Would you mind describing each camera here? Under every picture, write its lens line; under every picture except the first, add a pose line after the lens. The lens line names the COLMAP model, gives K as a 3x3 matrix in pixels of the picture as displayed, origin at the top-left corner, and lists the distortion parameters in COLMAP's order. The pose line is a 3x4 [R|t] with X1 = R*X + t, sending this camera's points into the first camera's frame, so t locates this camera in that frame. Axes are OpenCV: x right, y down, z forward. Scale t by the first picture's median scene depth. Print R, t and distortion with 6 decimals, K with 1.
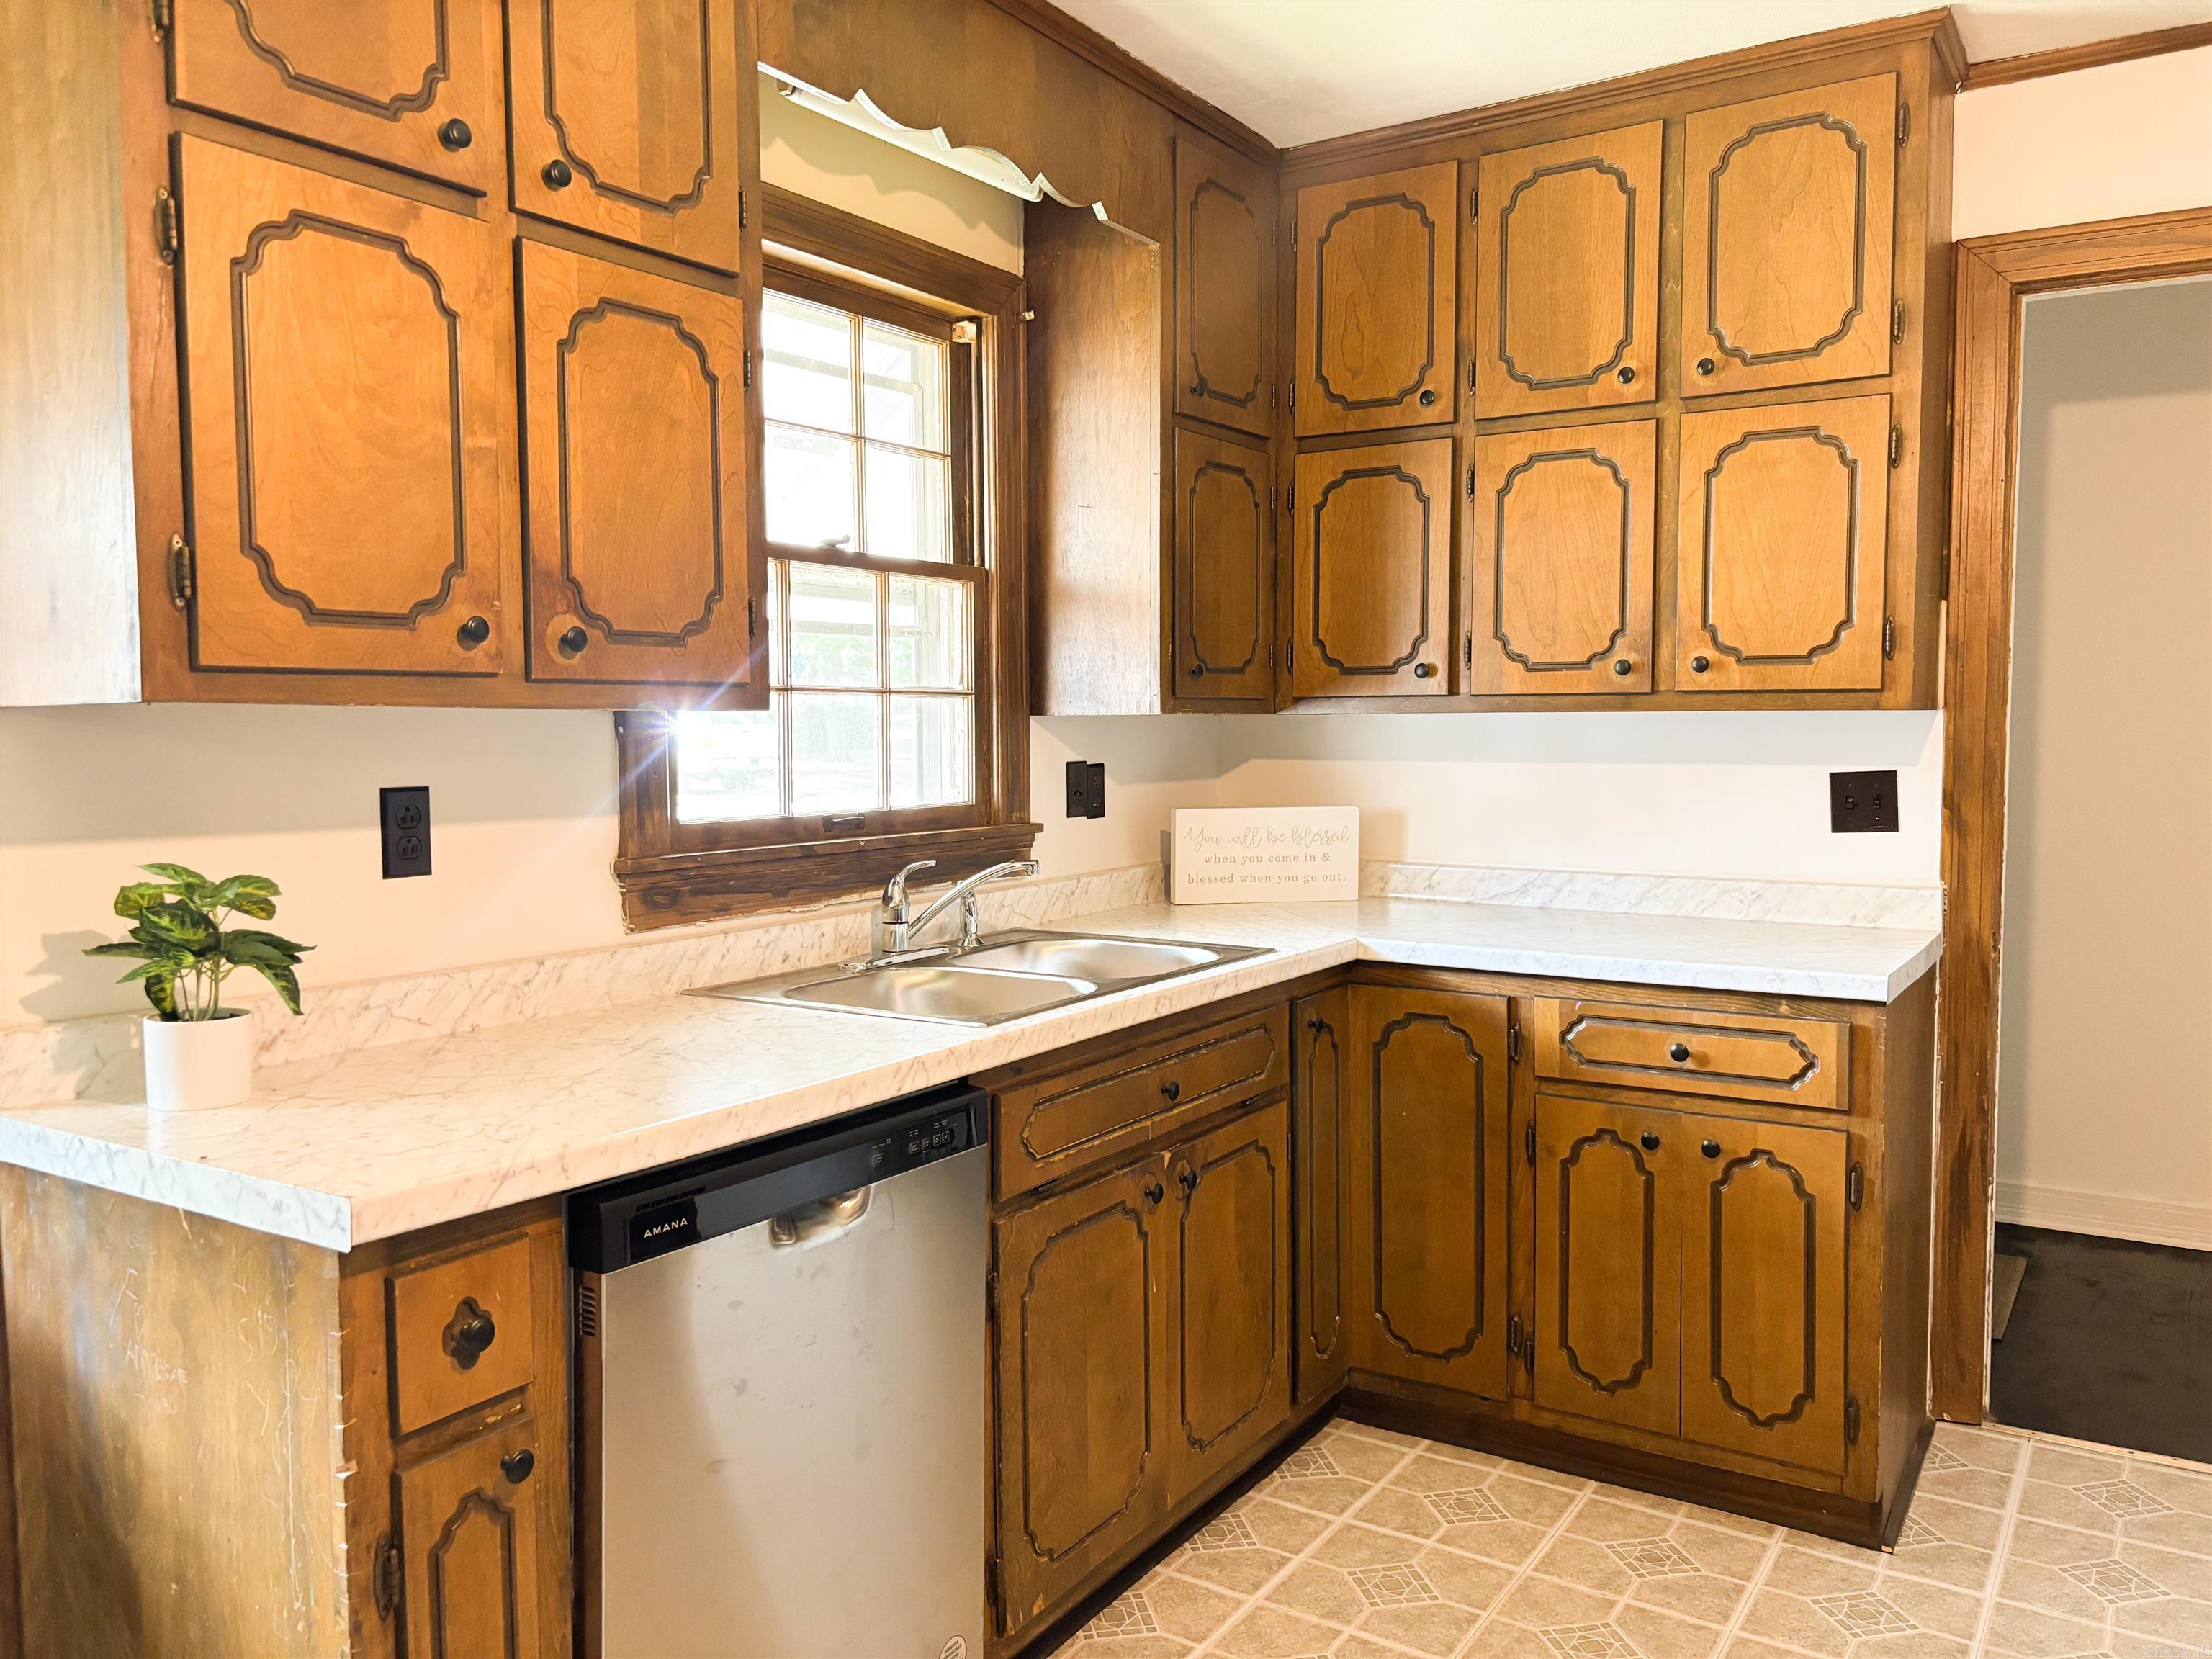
lens RADIAL K [[1673.0, 0, 1106.0], [0, 1673.0, 829.5], [0, 0, 1]] dist [0.041057, -0.068616]
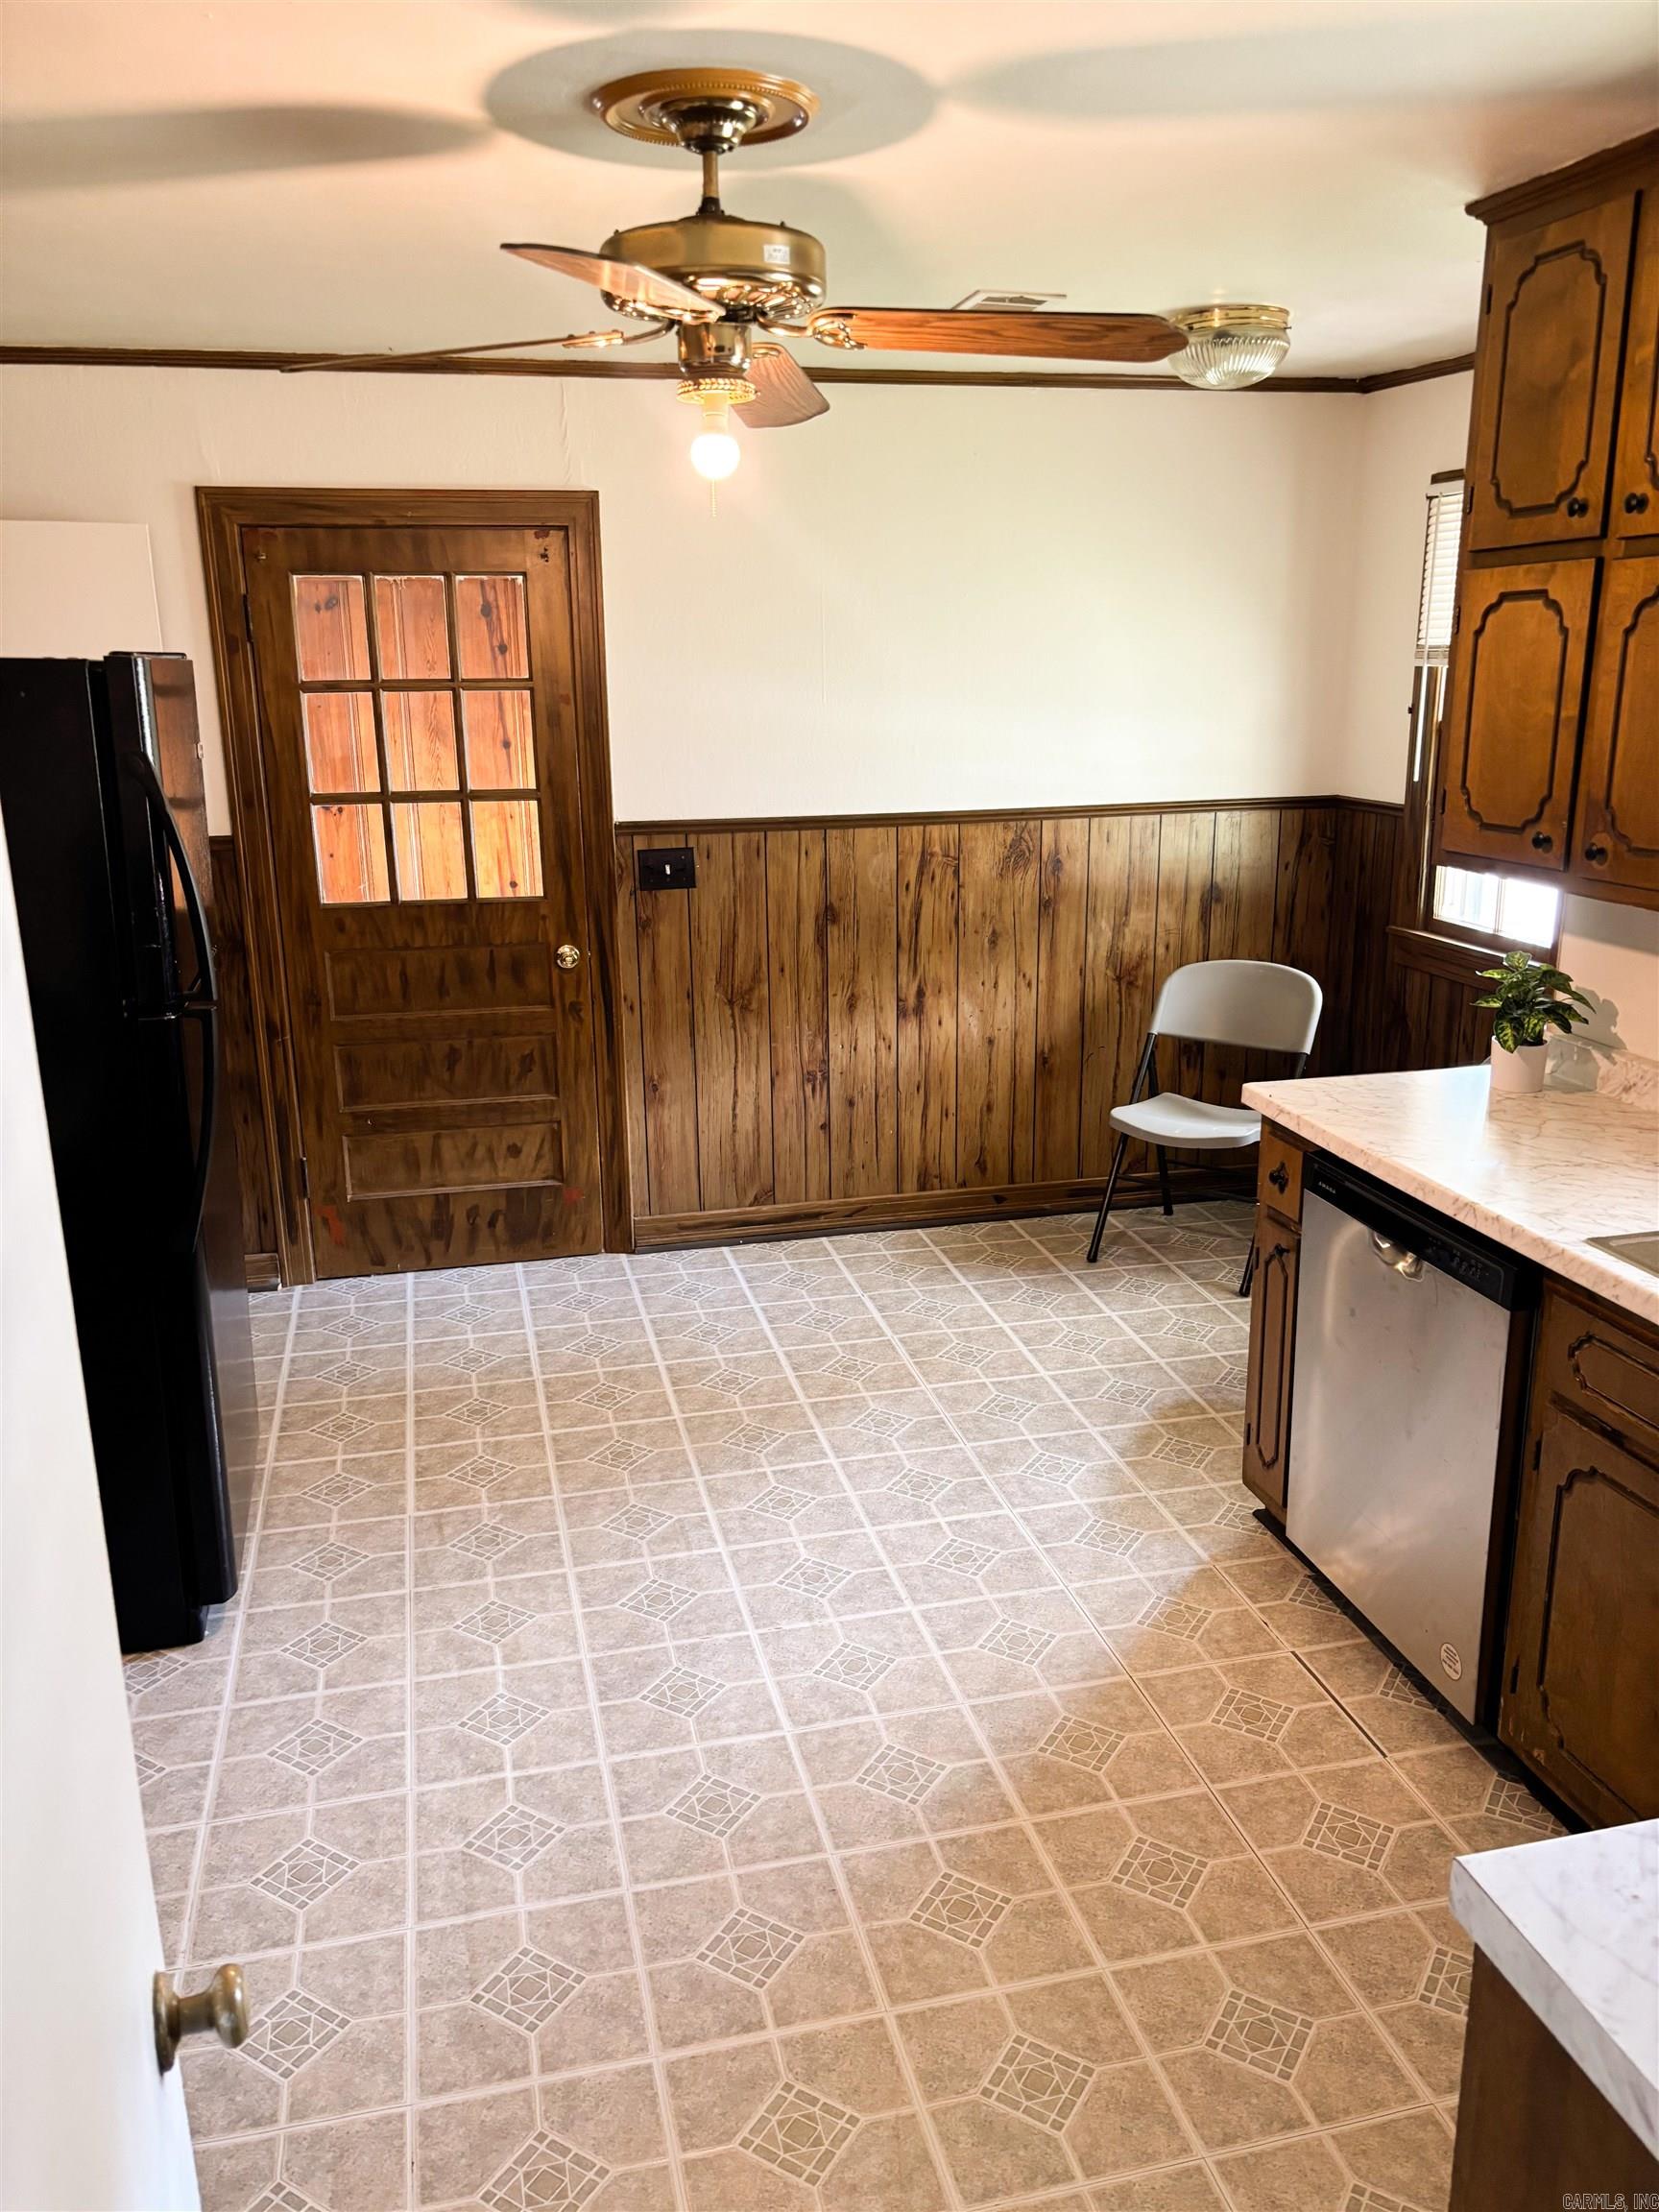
lens RADIAL K [[1673.0, 0, 861.7], [0, 1673.0, 1112.2], [0, 0, 1]] dist [0.041057, -0.068616]
pose [[-0.671737, 0.207310, -0.711191, 1.234936], [-0.034761, 0.950165, 0.309803, -0.349759], [0.739974, 0.232828, -0.631055, 1.625194]]
